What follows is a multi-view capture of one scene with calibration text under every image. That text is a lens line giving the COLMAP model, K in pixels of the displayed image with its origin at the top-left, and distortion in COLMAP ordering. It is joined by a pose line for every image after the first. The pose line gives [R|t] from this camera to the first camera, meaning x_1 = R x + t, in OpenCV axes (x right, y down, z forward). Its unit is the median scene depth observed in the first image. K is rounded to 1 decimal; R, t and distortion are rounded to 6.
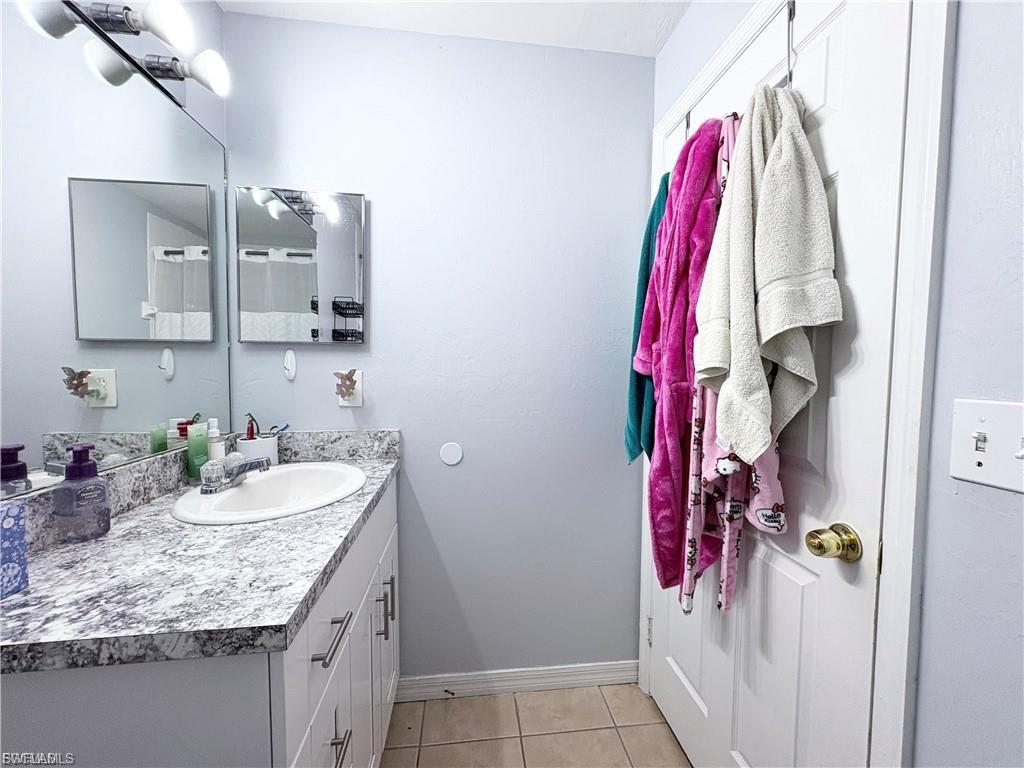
lens RADIAL K [[409.9, 0, 510.6], [0, 409.9, 389.7], [0, 0, 1]] dist [0.000488, 0.000485]
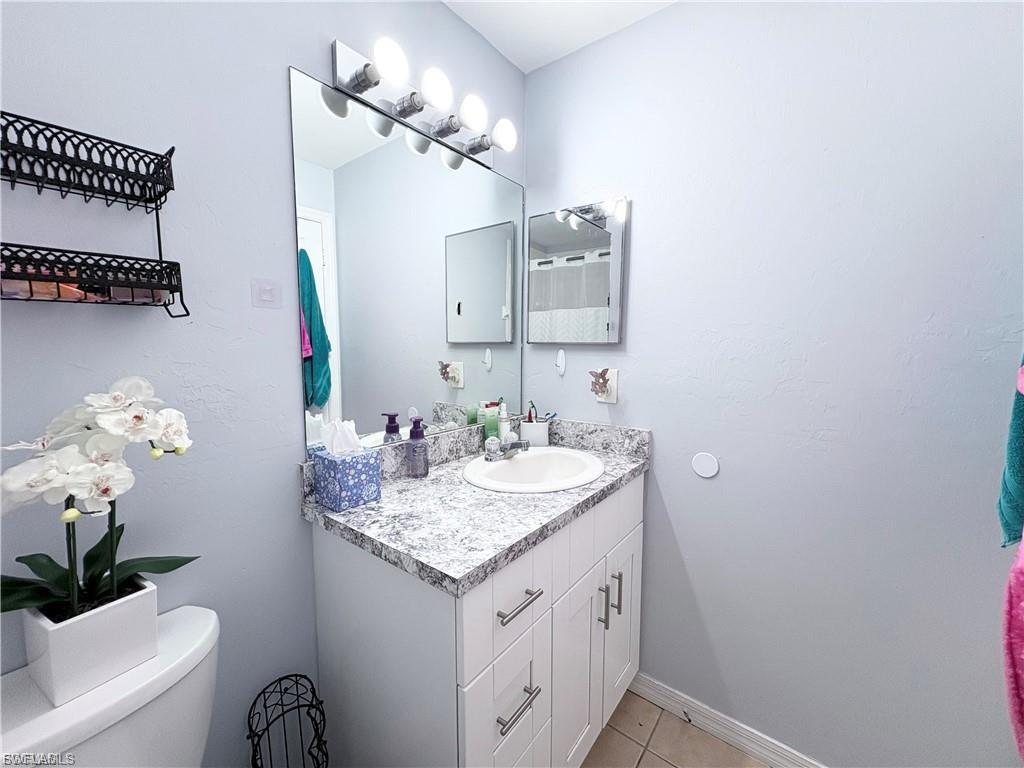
lens RADIAL K [[409.9, 0, 515.6], [0, 409.9, 388.3], [0, 0, 1]] dist [0.000488, 0.000485]
pose [[0.716335, 0.072816, -0.693947, 0.241021], [-0.042661, 0.997250, 0.060604, -0.068755], [0.696451, -0.013808, 0.717471, 0.099105]]
